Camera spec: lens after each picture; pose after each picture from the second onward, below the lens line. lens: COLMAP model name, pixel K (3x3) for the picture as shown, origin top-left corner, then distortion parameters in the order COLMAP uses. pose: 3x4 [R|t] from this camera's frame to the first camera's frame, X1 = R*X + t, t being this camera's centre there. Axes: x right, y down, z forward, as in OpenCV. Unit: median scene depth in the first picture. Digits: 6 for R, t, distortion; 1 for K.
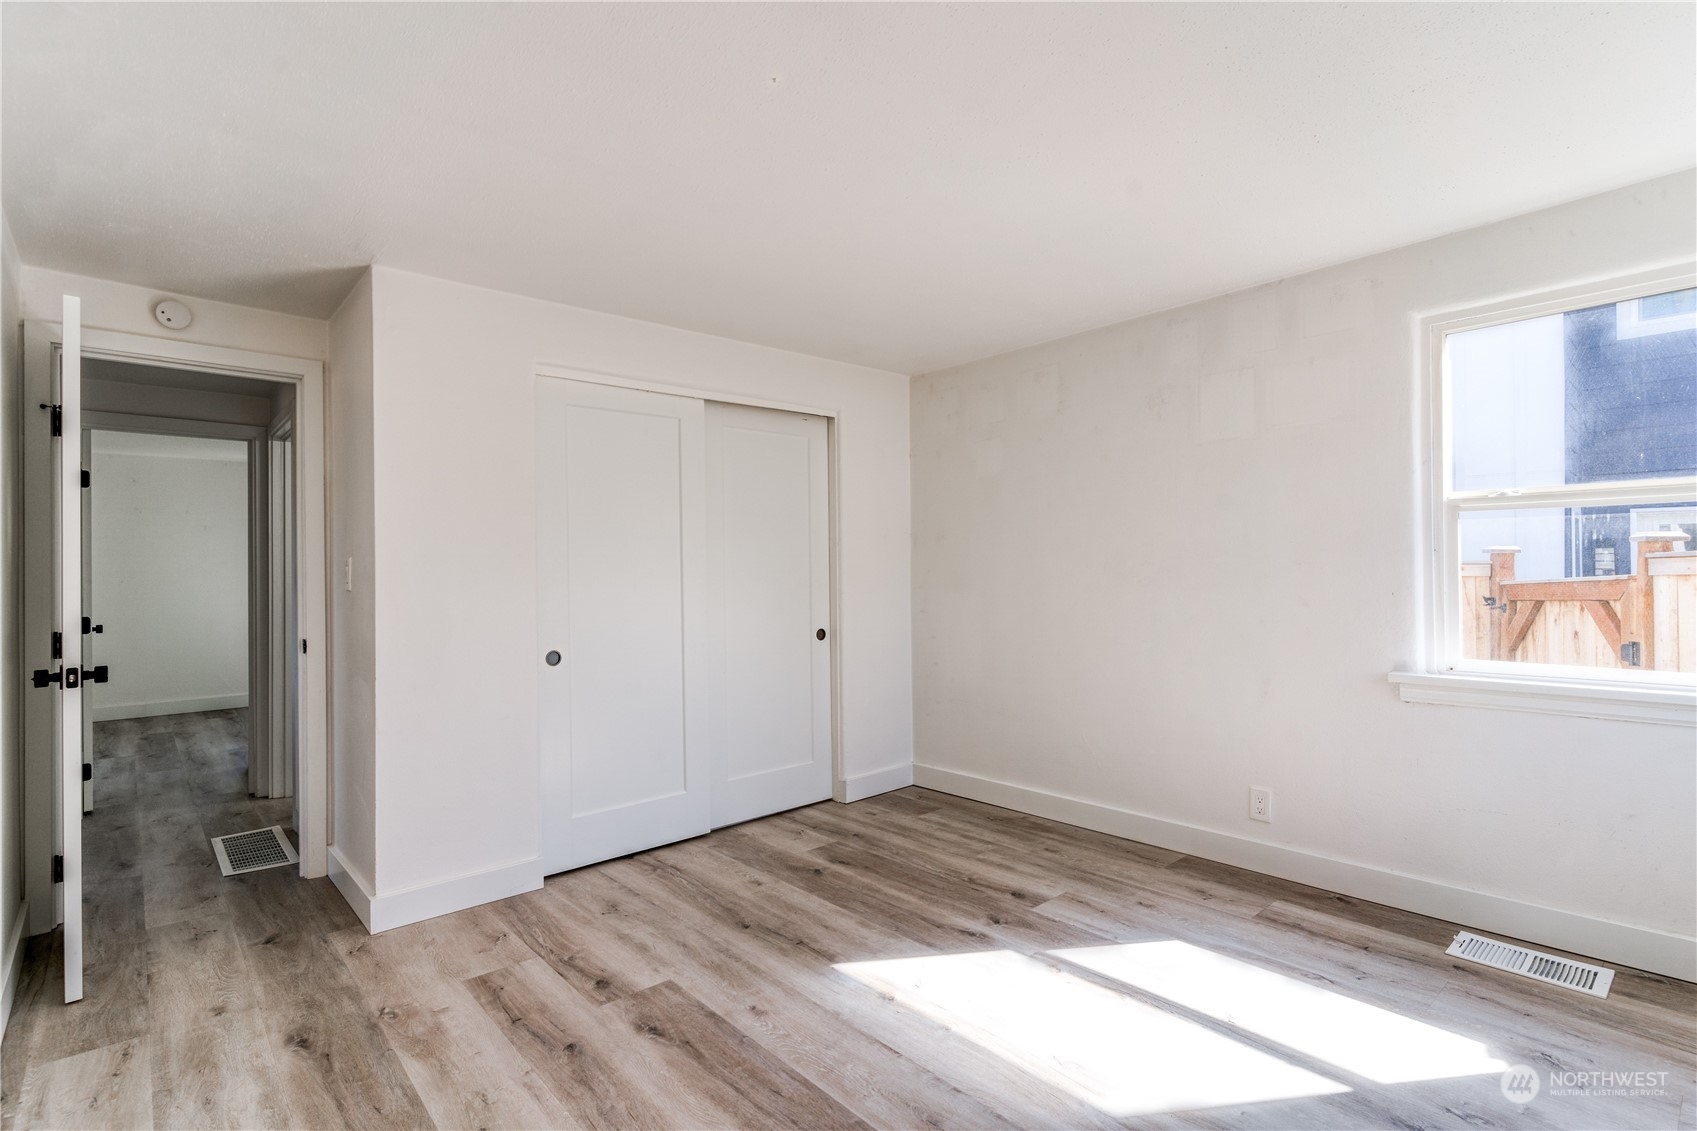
lens RADIAL K [[809.8, 0, 843.1], [0, 809.8, 570.5], [0, 0, 1]] dist [0.005710, 0.002386]
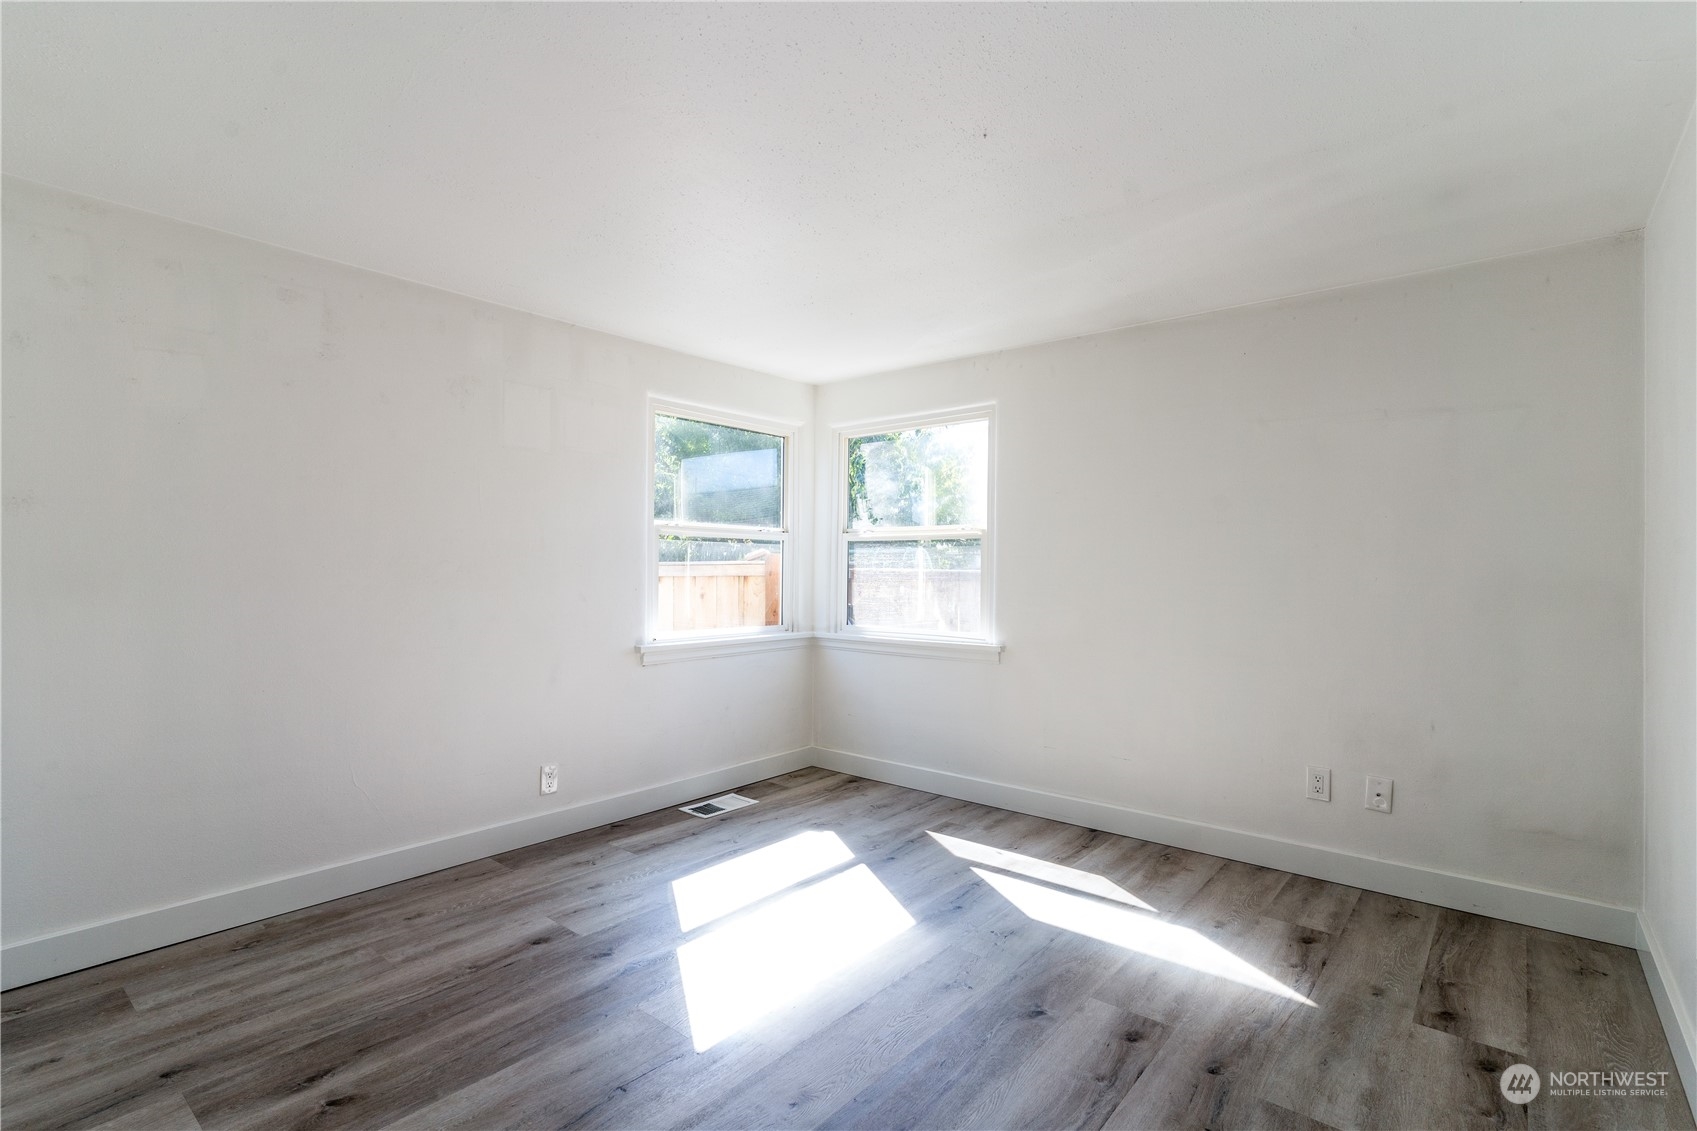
lens RADIAL K [[809.8, 0, 843.2], [0, 809.8, 571.1], [0, 0, 1]] dist [0.005710, 0.002386]
pose [[-0.146502, 0.010338, 0.989156, -0.654749], [-0.007668, 0.999903, -0.011586, 0.009837], [-0.989181, -0.009282, -0.146409, 0.757960]]
